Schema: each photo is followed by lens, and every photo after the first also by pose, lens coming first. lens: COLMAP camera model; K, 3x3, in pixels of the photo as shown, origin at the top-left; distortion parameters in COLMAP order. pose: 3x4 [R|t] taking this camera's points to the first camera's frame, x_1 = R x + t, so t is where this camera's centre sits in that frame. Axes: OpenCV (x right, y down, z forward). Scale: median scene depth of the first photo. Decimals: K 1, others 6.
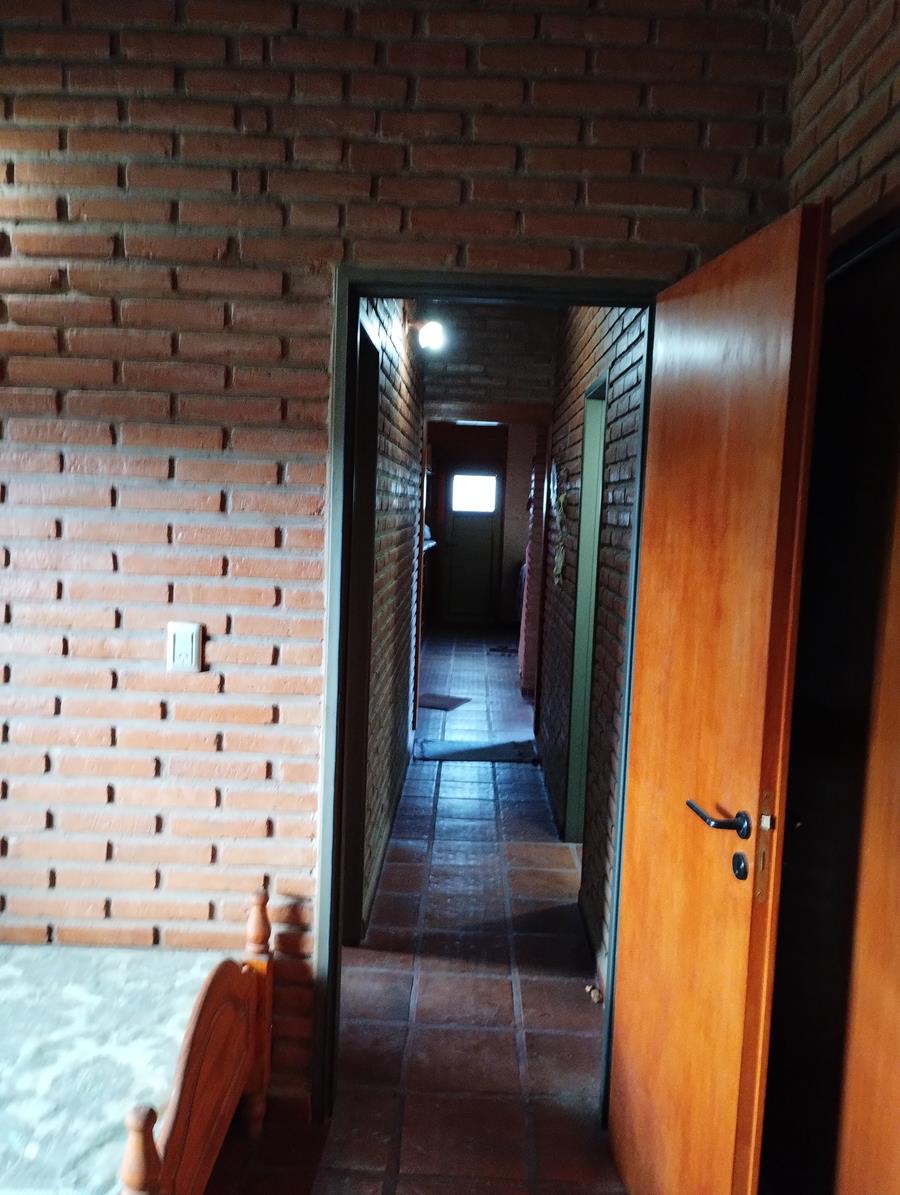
lens RADIAL K [[1001.5, 0, 450.0], [0, 1001.5, 597.5], [0, 0, 1]] dist [0.001333, 0.000697]
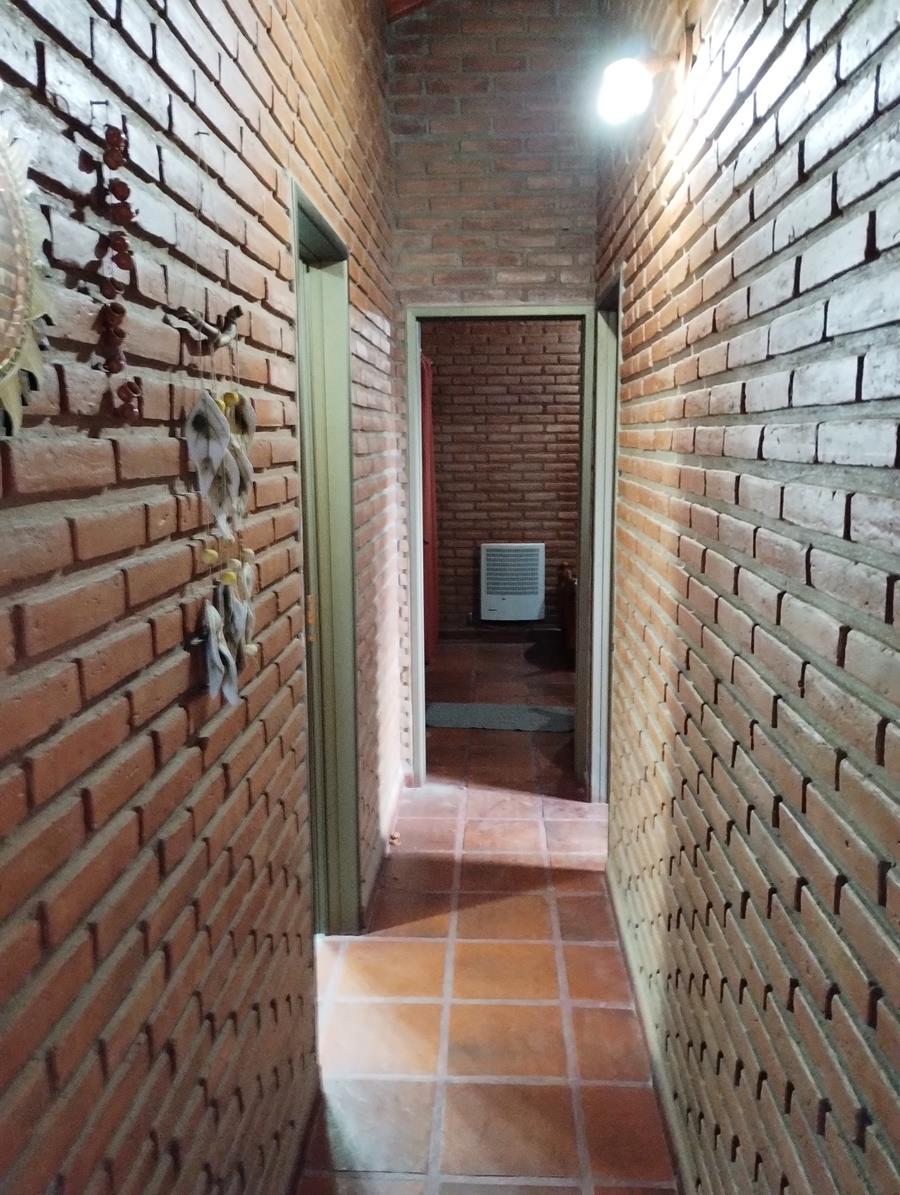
lens RADIAL K [[1001.5, 0, 450.0], [0, 1001.5, 597.5], [0, 0, 1]] dist [0.001333, 0.000697]
pose [[-0.999084, -0.036392, 0.022505, 0.059722], [-0.029722, 0.968612, 0.246796, -0.181148], [-0.030780, 0.245901, -0.968806, 2.031194]]
